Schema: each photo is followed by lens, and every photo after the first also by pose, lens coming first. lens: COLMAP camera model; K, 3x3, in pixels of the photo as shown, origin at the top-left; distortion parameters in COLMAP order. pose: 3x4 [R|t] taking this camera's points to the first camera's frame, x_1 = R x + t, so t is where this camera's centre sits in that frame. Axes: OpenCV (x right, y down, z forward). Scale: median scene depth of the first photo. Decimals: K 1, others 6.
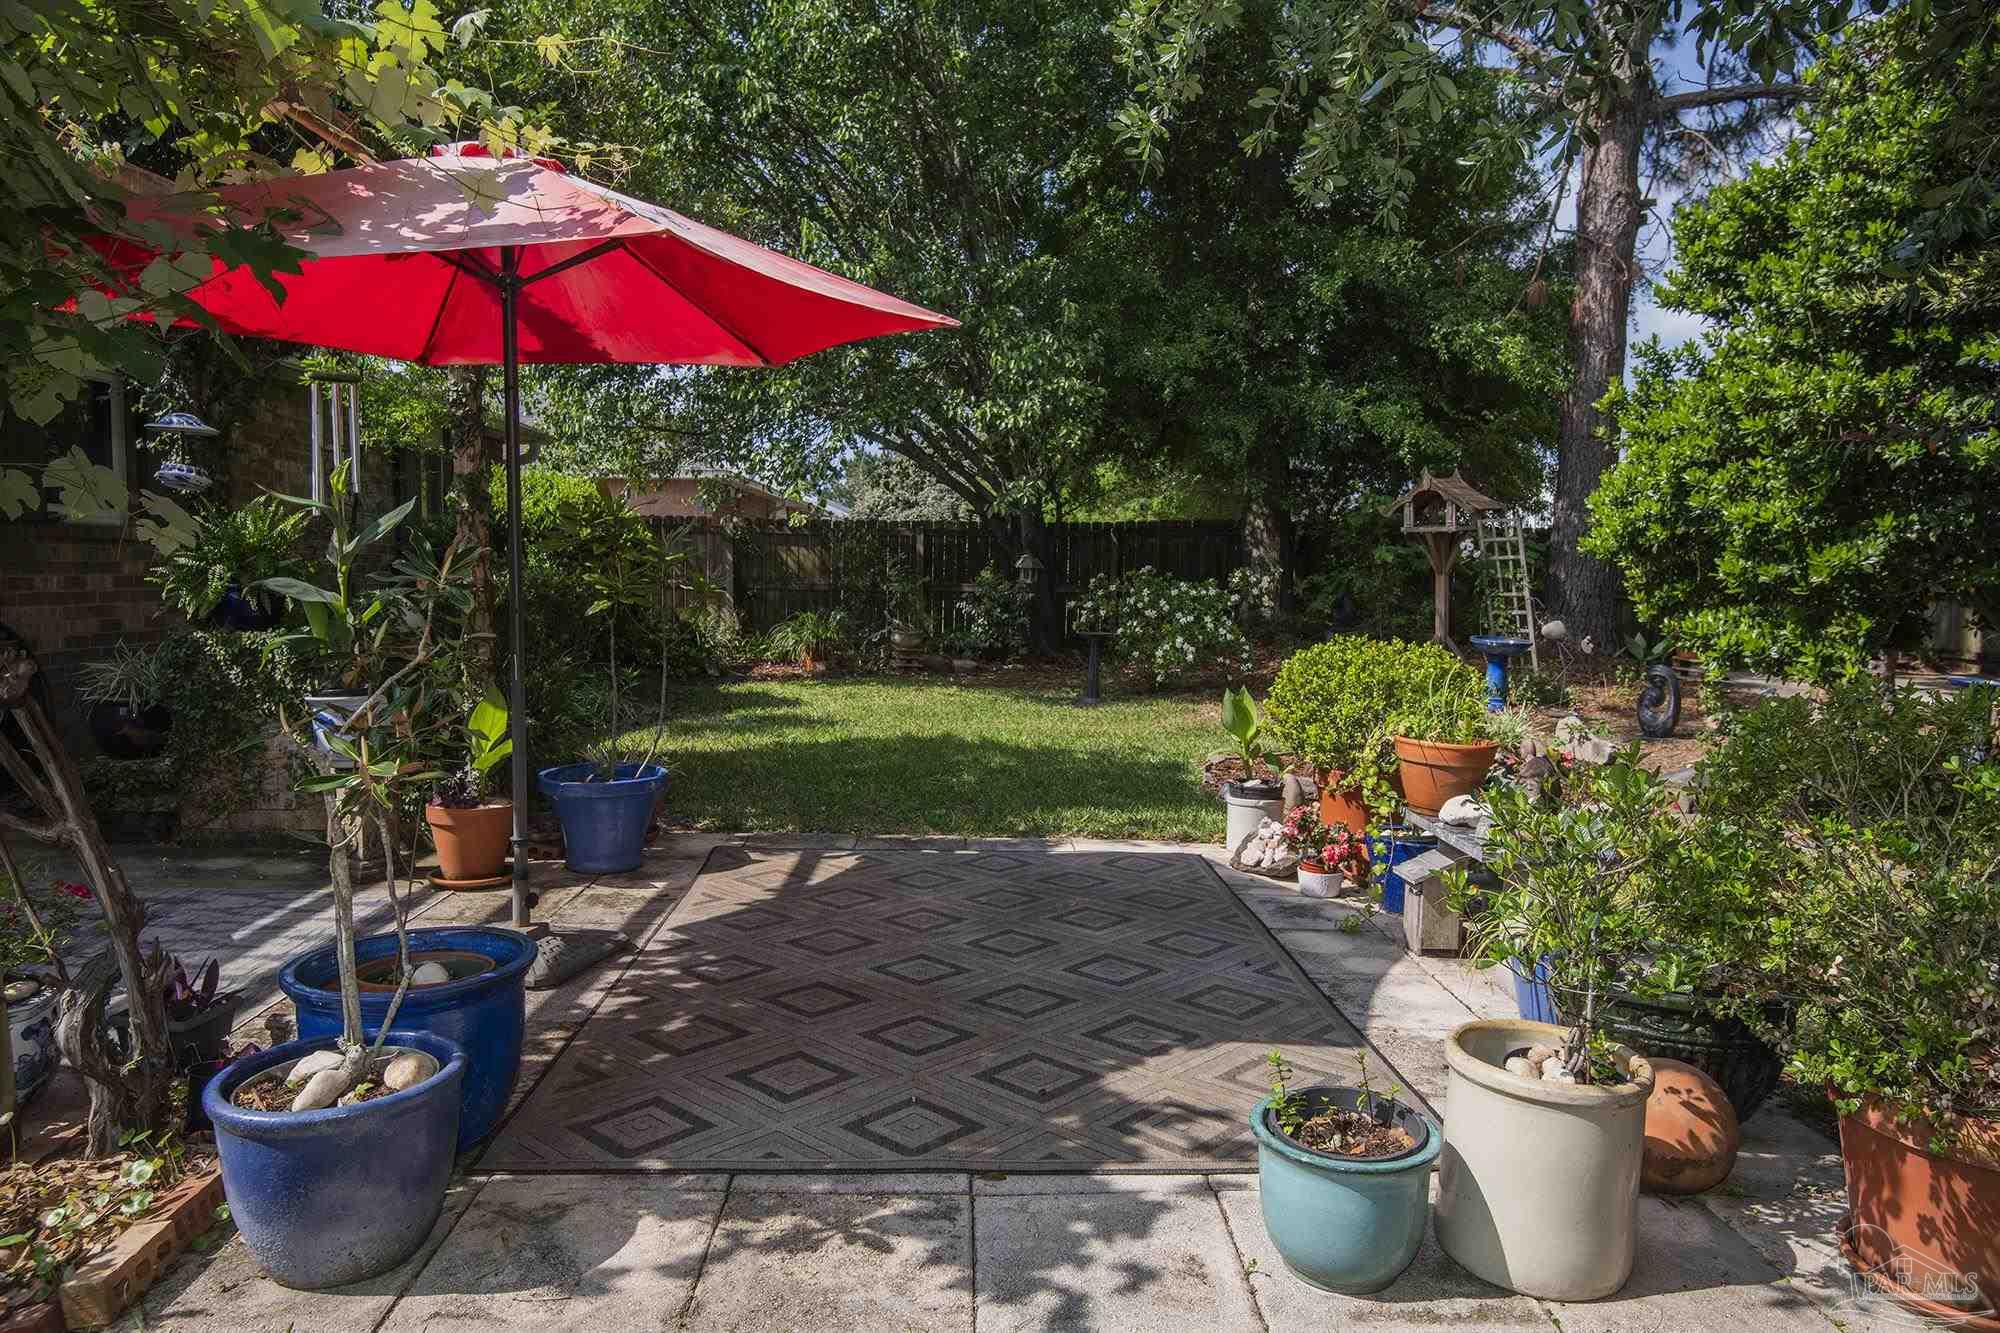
lens RADIAL K [[1264.0, 0, 1000.0], [0, 1264.0, 666.5], [0, 0, 1]] dist [-0.024986, 0.001373]
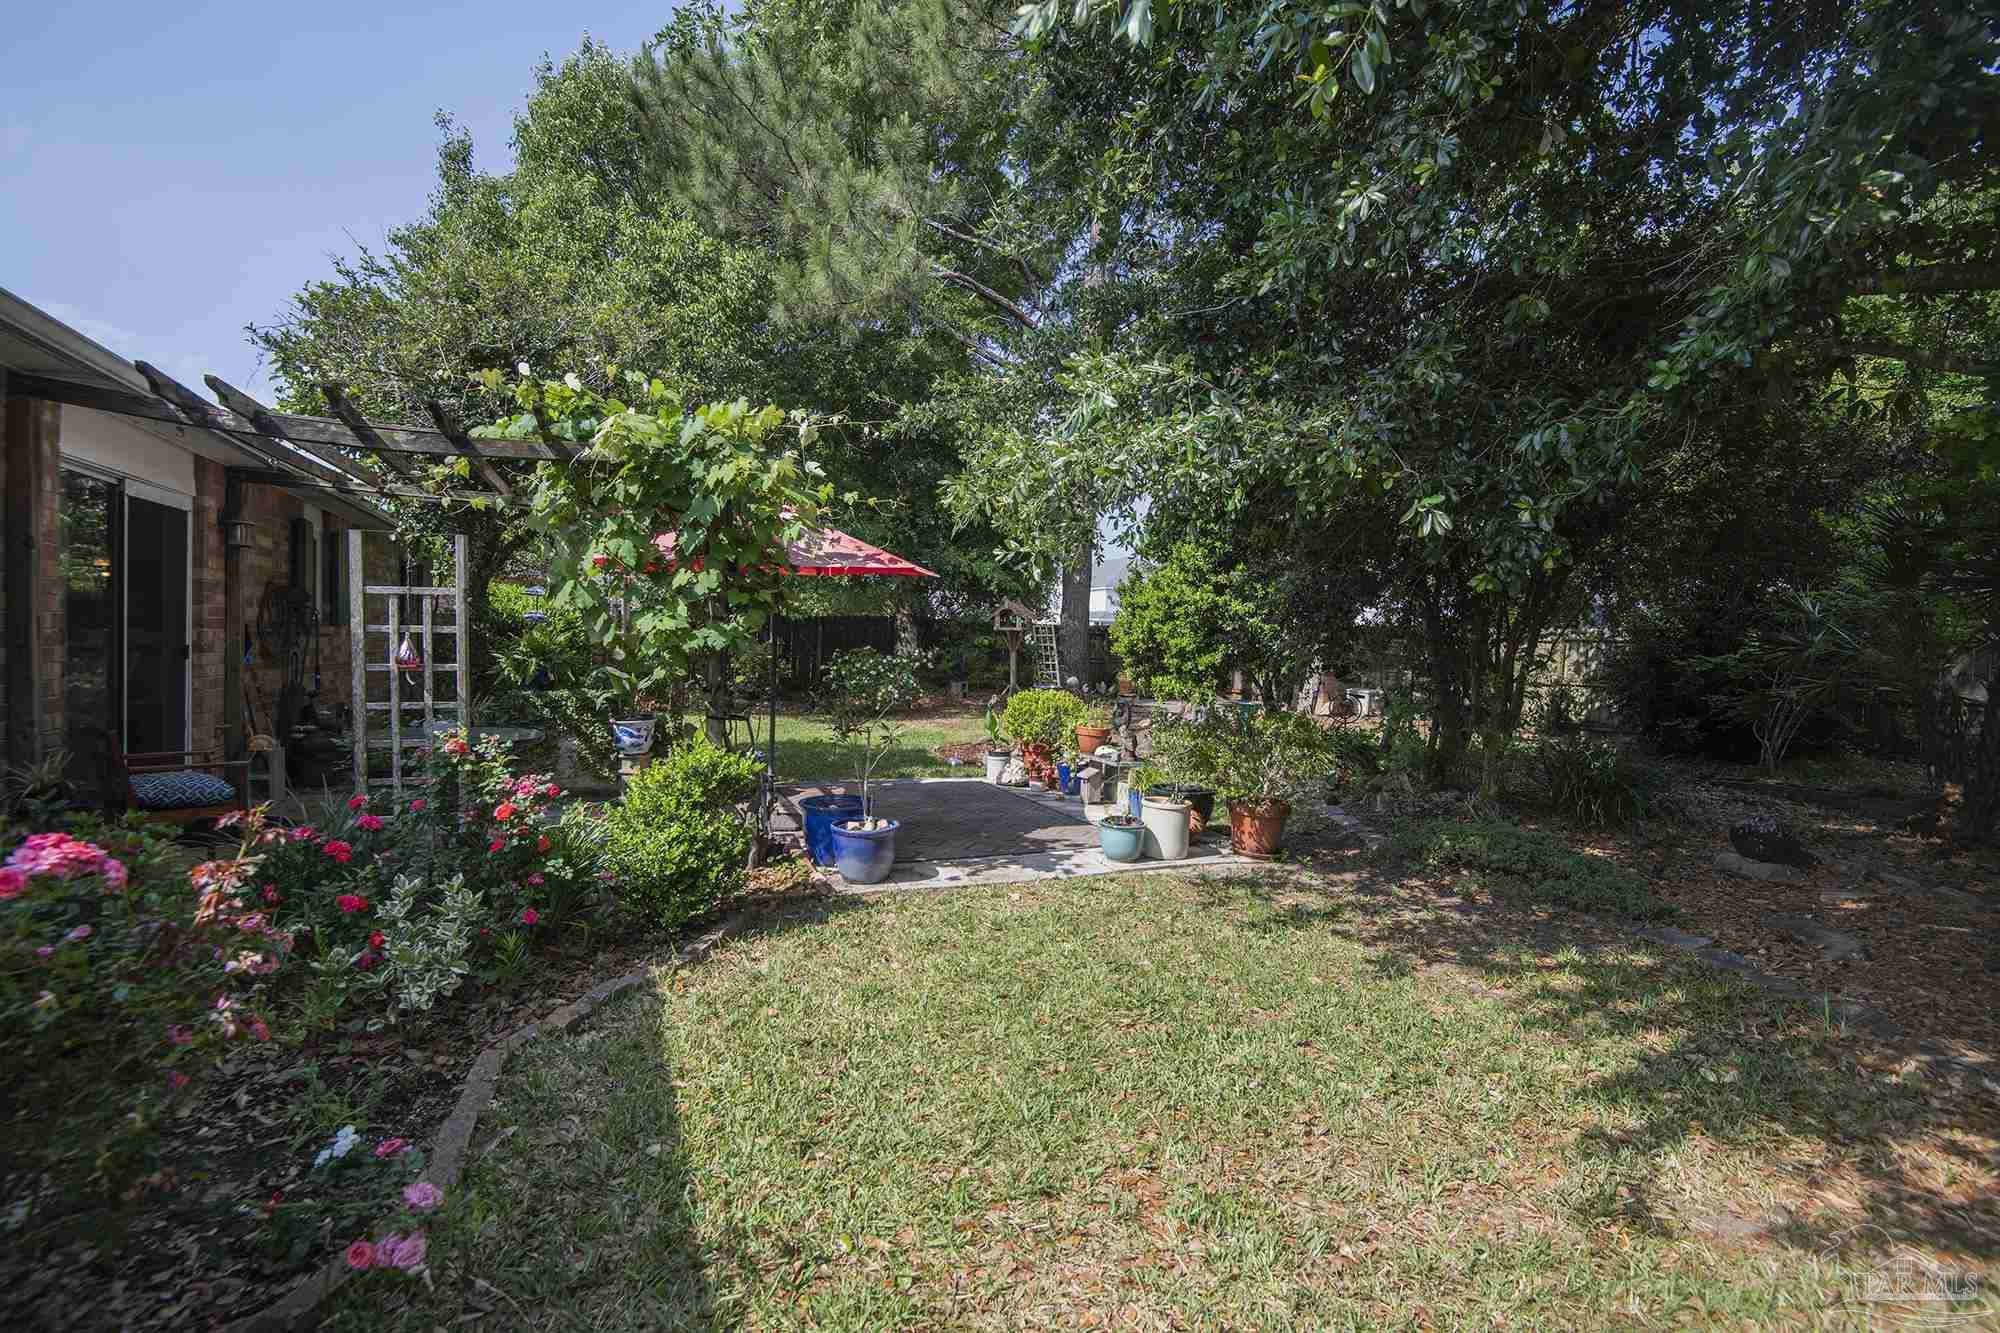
lens RADIAL K [[913.7, 0, 989.1], [0, 913.7, 631.9], [0, 0, 1]] dist [0.028606, -0.000073]
pose [[0.921893, 0.016928, 0.387074, -0.527358], [0.011651, 0.997382, -0.071369, -0.008338], [-0.387269, 0.070305, 0.919283, -0.642184]]
